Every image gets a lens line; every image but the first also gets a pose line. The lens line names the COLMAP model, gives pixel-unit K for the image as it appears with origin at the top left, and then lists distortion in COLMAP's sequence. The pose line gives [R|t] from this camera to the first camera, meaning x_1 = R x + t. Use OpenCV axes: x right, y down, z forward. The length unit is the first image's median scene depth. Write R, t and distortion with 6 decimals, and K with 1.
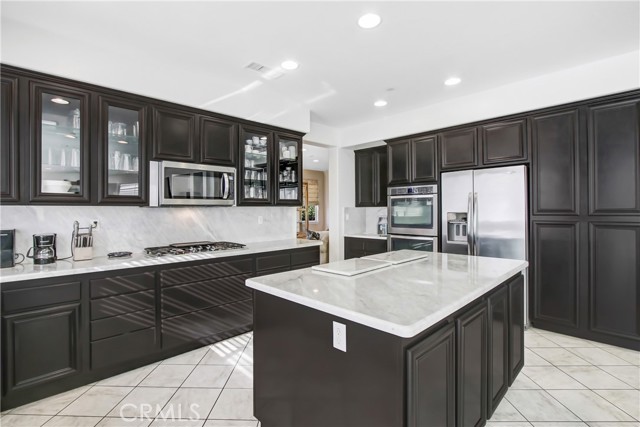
lens RADIAL K [[307.5, 0, 324.4], [0, 307.5, 208.4], [0, 0, 1]] dist [-0.001899, -0.000095]
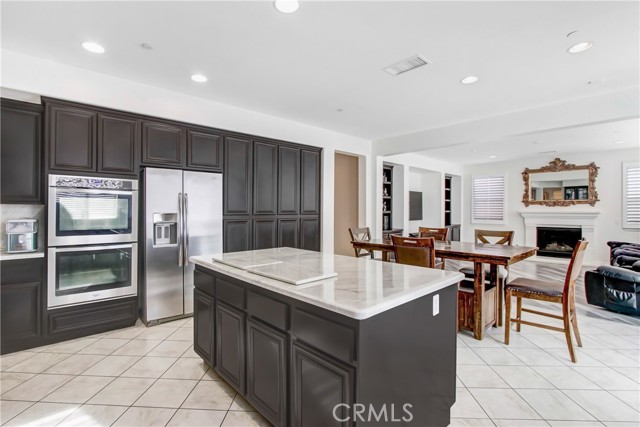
lens RADIAL K [[307.5, 0, 324.3], [0, 307.5, 214.2], [0, 0, 1]] dist [-0.001899, -0.000095]
pose [[0.049441, -0.005590, 0.998761, -0.442795], [-0.006223, 0.999963, 0.005904, 0.007461], [-0.998758, -0.006507, 0.049405, 0.455318]]
